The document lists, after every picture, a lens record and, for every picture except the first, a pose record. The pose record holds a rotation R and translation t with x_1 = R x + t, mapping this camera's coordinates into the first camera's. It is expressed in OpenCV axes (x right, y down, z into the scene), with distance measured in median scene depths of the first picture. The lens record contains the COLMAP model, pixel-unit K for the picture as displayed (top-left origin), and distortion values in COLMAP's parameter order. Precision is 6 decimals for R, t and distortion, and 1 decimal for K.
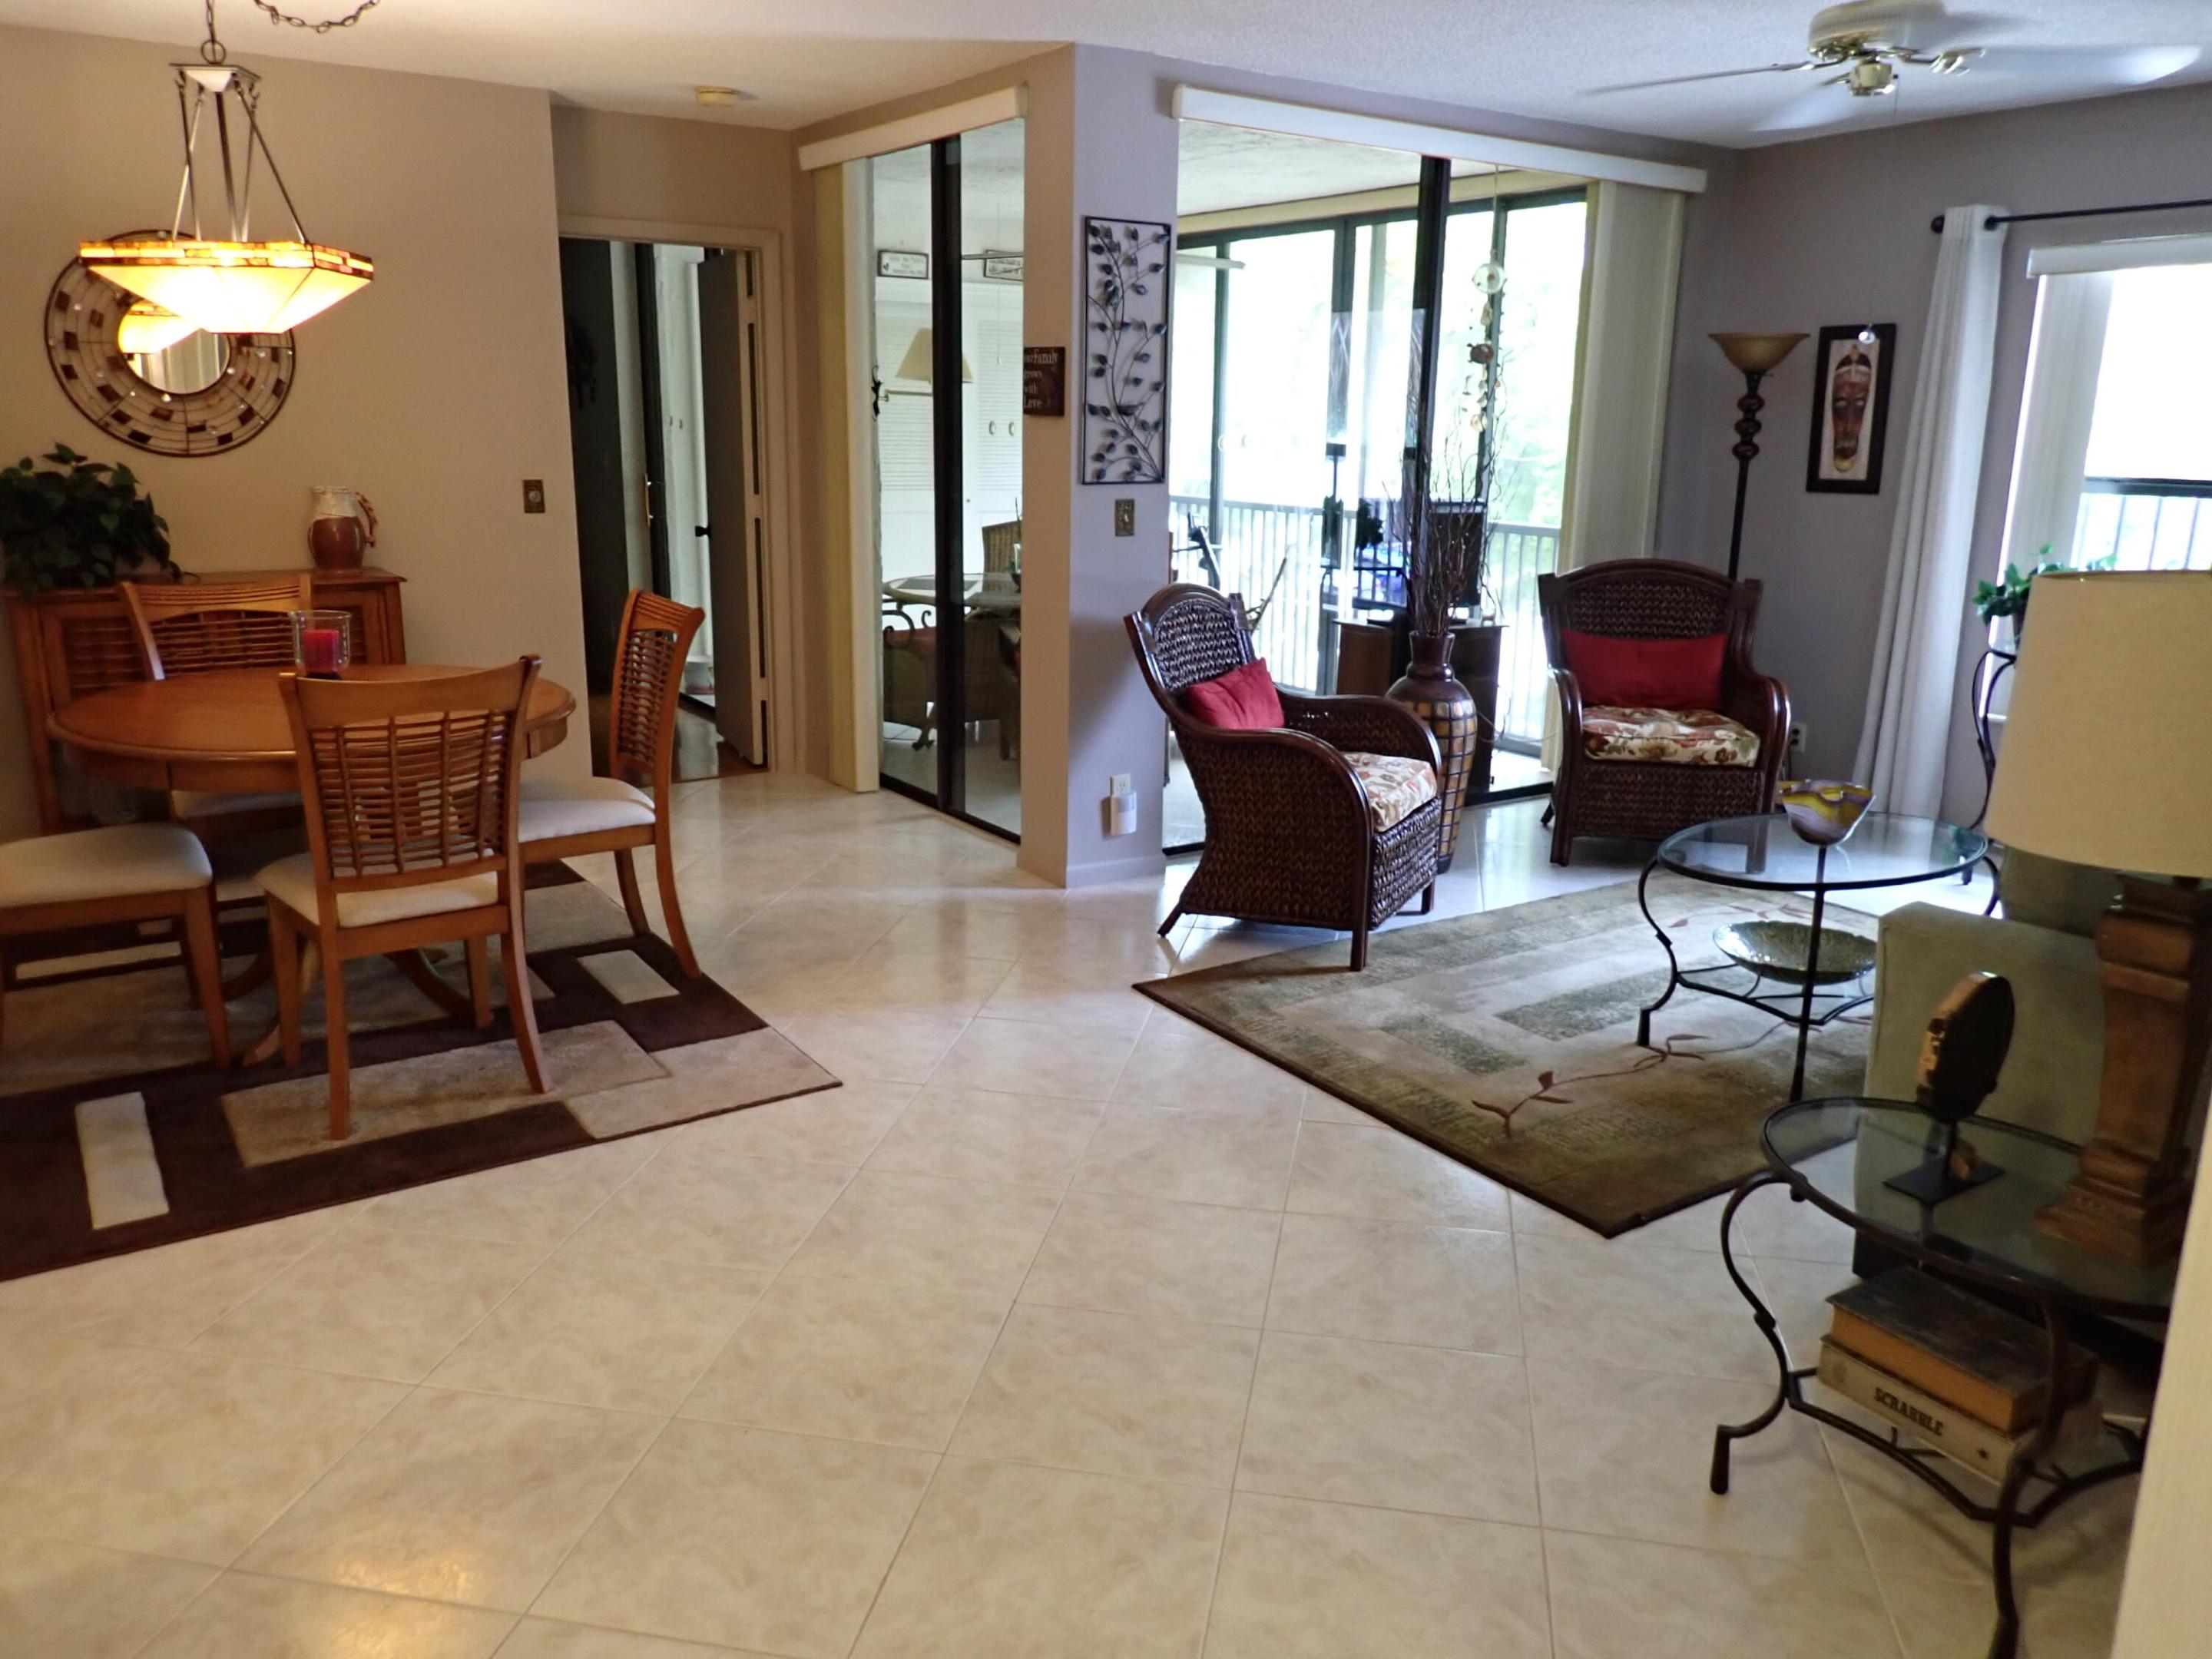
lens RADIAL K [[1625.2, 0, 1102.8], [0, 1625.2, 815.3], [0, 0, 1]] dist [0.002595, -0.002483]
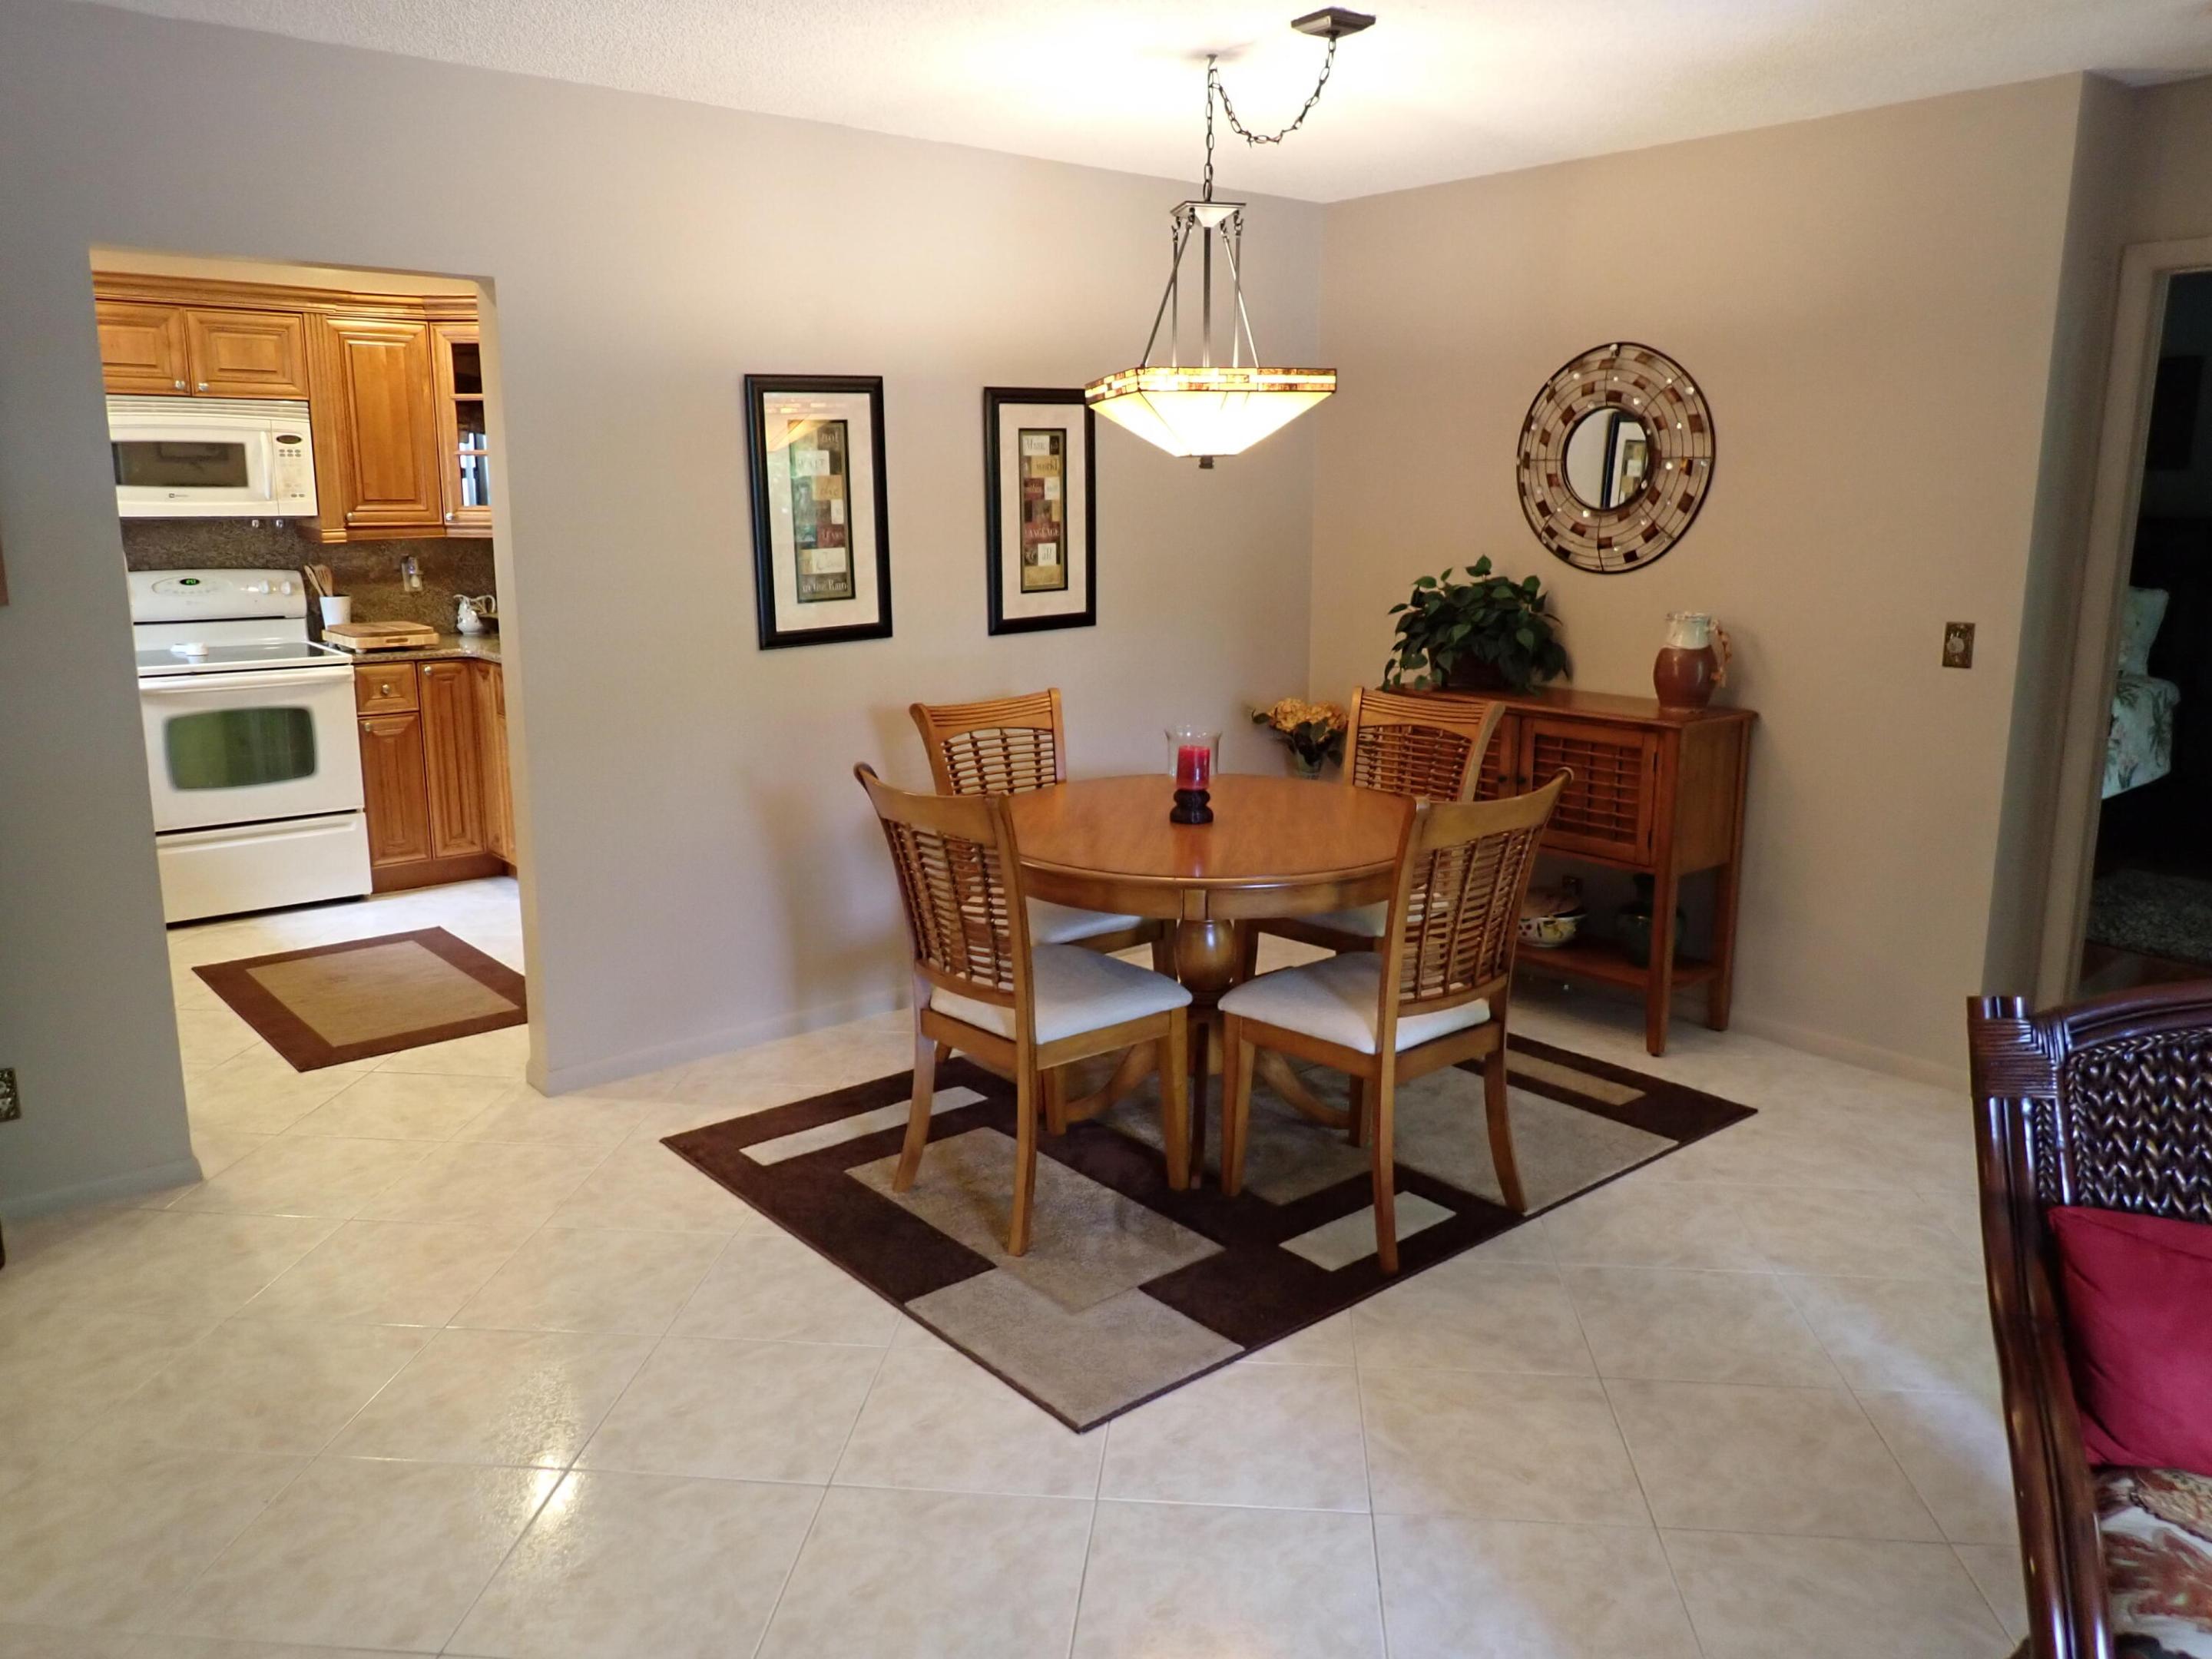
lens RADIAL K [[1625.2, 0, 1102.8], [0, 1625.2, 815.3], [0, 0, 1]] dist [0.002595, -0.002483]
pose [[0.107182, 0.182314, -0.977381, 0.387922], [-0.240631, 0.958575, 0.152417, -0.165829], [0.964681, 0.218852, 0.146612, 0.632303]]
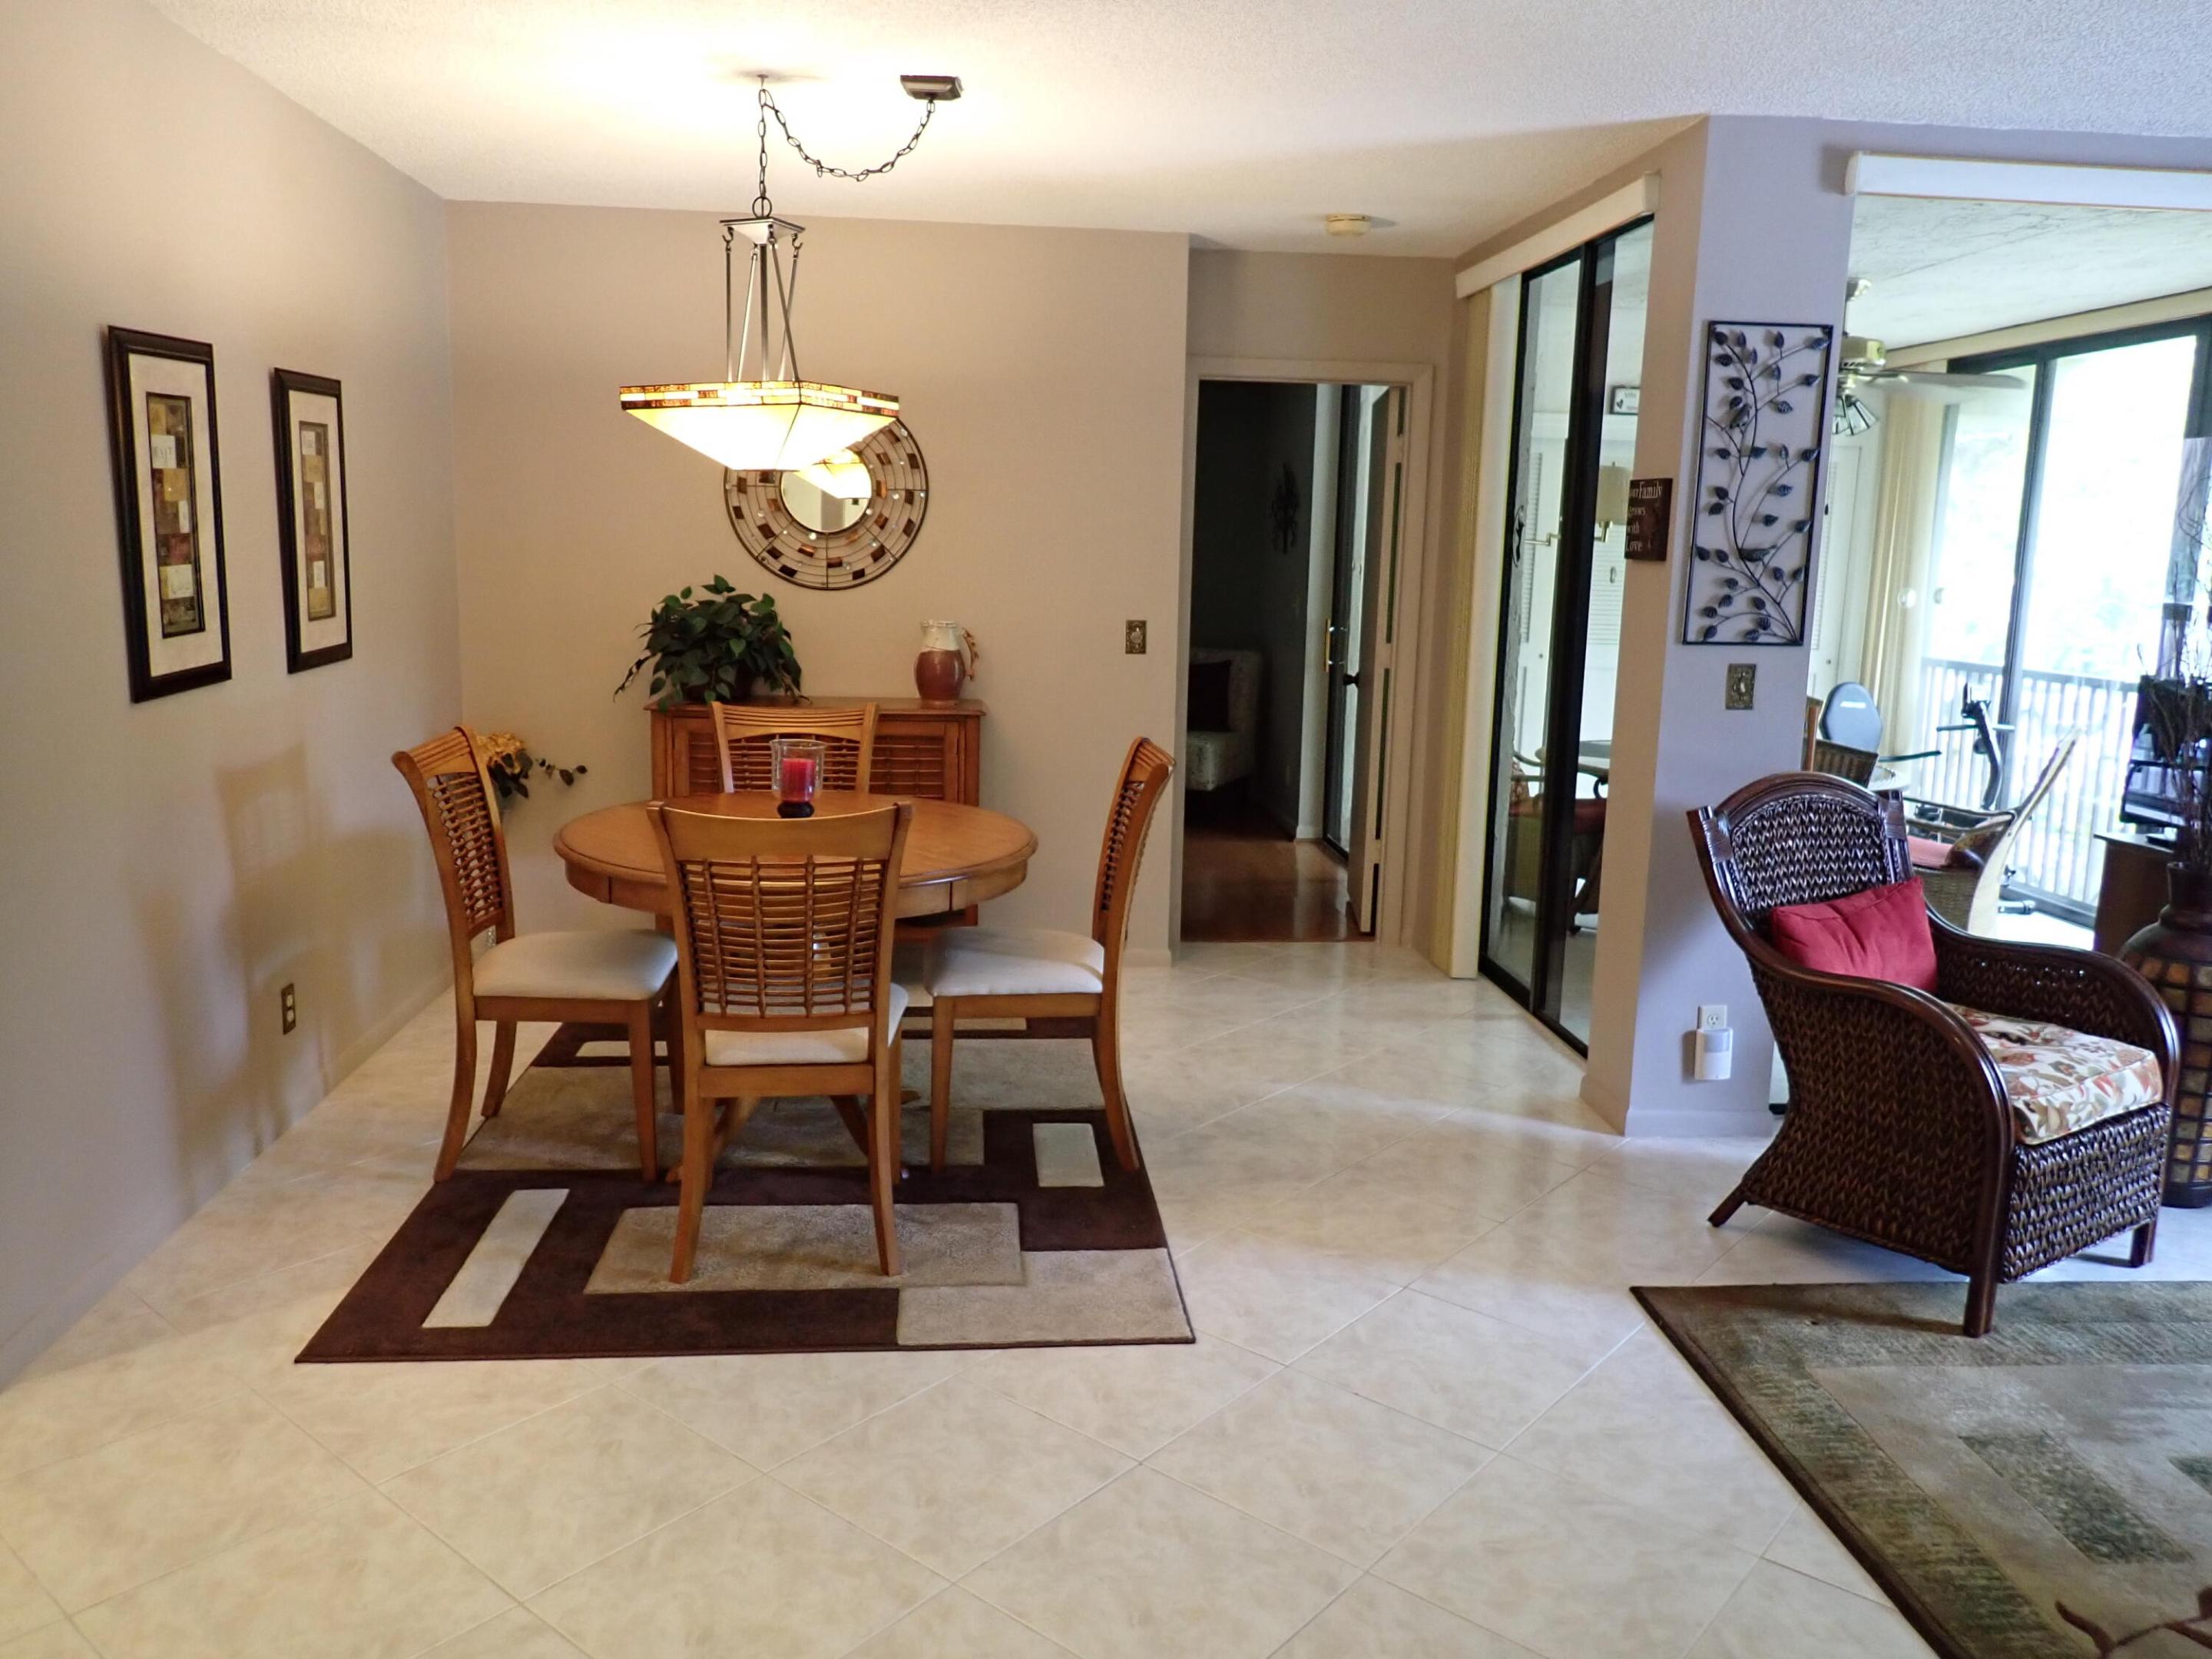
lens RADIAL K [[1627.1, 0, 1113.9], [0, 1627.1, 818.6], [0, 0, 1]] dist [0.004199, 0.001847]
pose [[0.876627, 0.085951, -0.473432, 0.132242], [-0.126892, 0.990382, -0.055155, -0.036724], [0.464138, 0.108425, 0.879102, 0.164557]]
